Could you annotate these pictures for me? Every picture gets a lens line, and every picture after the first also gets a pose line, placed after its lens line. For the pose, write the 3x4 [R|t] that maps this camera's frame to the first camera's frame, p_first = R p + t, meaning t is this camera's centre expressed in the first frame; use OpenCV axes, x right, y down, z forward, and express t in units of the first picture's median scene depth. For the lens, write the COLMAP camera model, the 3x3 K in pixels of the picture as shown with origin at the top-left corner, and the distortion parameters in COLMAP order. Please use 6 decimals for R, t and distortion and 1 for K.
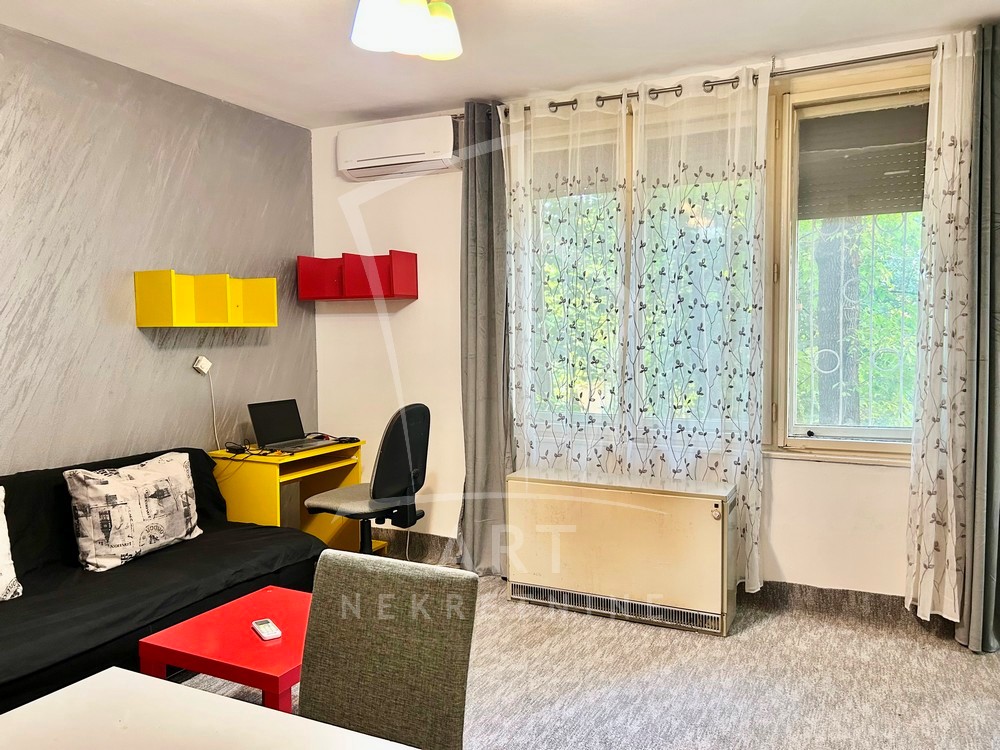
lens RADIAL K [[770.3, 0, 483.6], [0, 770.3, 376.5], [0, 0, 1]] dist [0.052943, -0.004640]
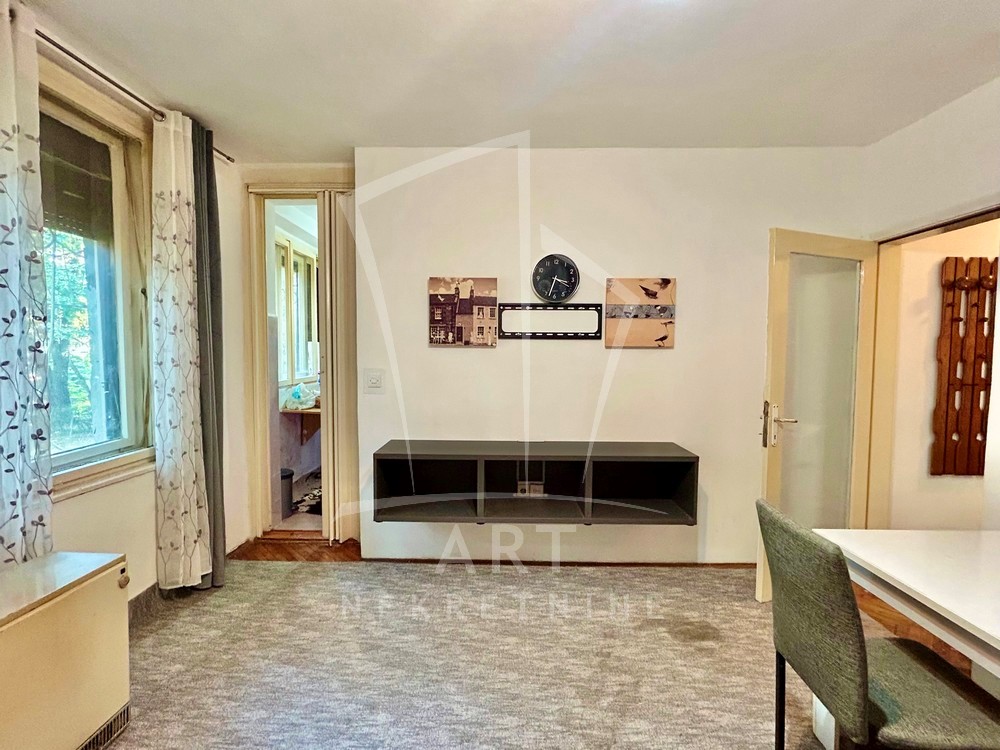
lens RADIAL K [[460.1, 0, 497.7], [0, 460.1, 374.5], [0, 0, 1]] dist [0.001761, 0.001642]
pose [[-0.435363, -0.043481, 0.899204, -0.256717], [0.048996, 0.996208, 0.071894, -0.046533], [-0.898921, 0.075357, -0.431582, 0.757380]]
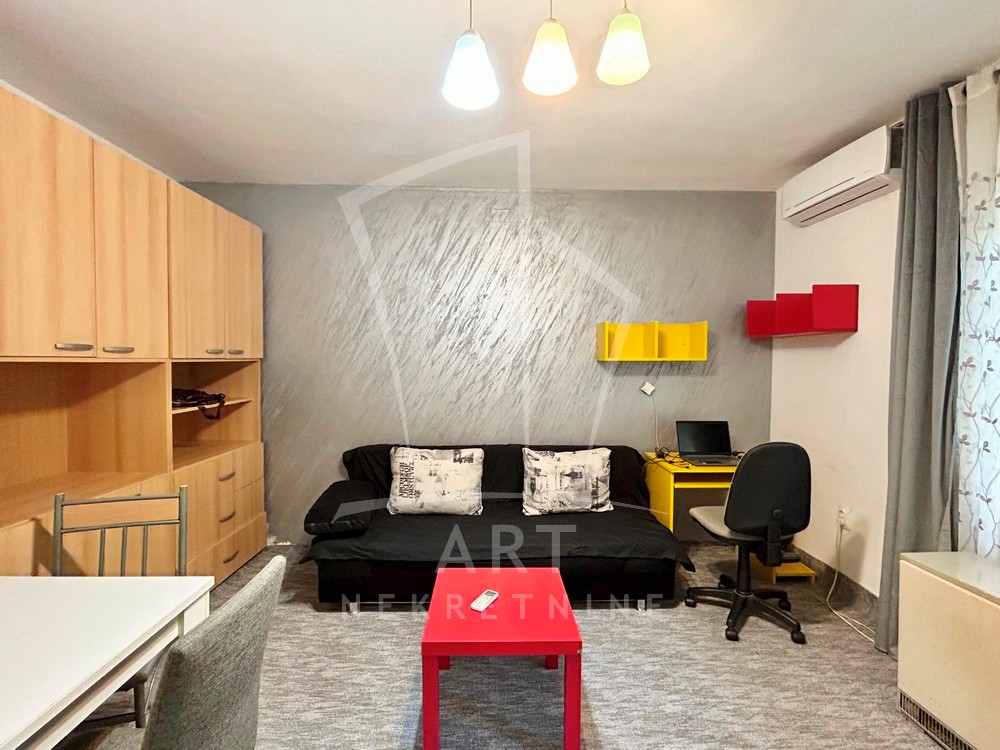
lens RADIAL K [[460.1, 0, 497.7], [0, 460.1, 374.5], [0, 0, 1]] dist [0.001761, 0.001642]
pose [[0.480497, 0.031928, -0.876415, 0.244815], [-0.059309, 0.998232, 0.003850, -0.029293], [0.874989, 0.050130, 0.481541, 0.413433]]
